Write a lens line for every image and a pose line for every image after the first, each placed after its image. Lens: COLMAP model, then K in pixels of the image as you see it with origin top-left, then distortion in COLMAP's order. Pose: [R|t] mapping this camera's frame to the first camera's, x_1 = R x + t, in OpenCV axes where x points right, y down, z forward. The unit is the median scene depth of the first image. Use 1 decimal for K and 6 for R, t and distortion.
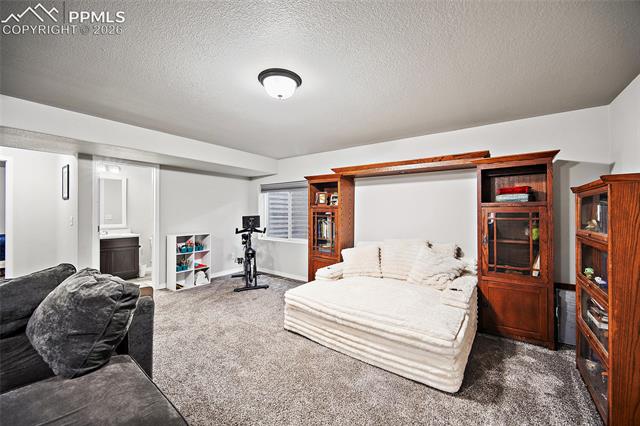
lens RADIAL K [[252.0, 0, 321.1], [0, 252.0, 213.0], [0, 0, 1]] dist [-0.002231, -0.000014]
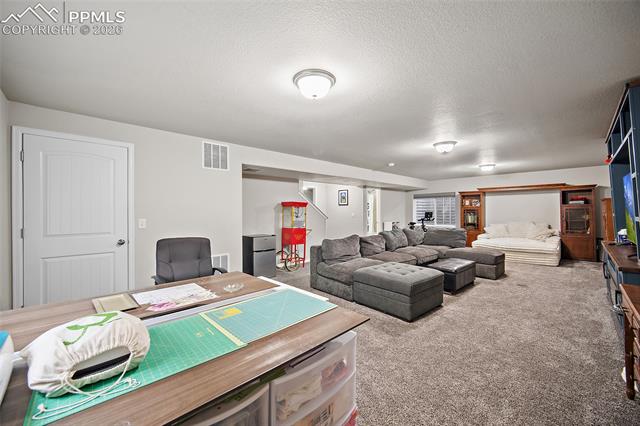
lens RADIAL K [[252.0, 0, 317.6], [0, 252.0, 211.3], [0, 0, 1]] dist [-0.002231, -0.000014]
pose [[0.987890, -0.012284, -0.154667, -1.238310], [0.012279, 0.999924, -0.000987, -0.002888], [0.154668, -0.000924, 0.987966, -1.652315]]
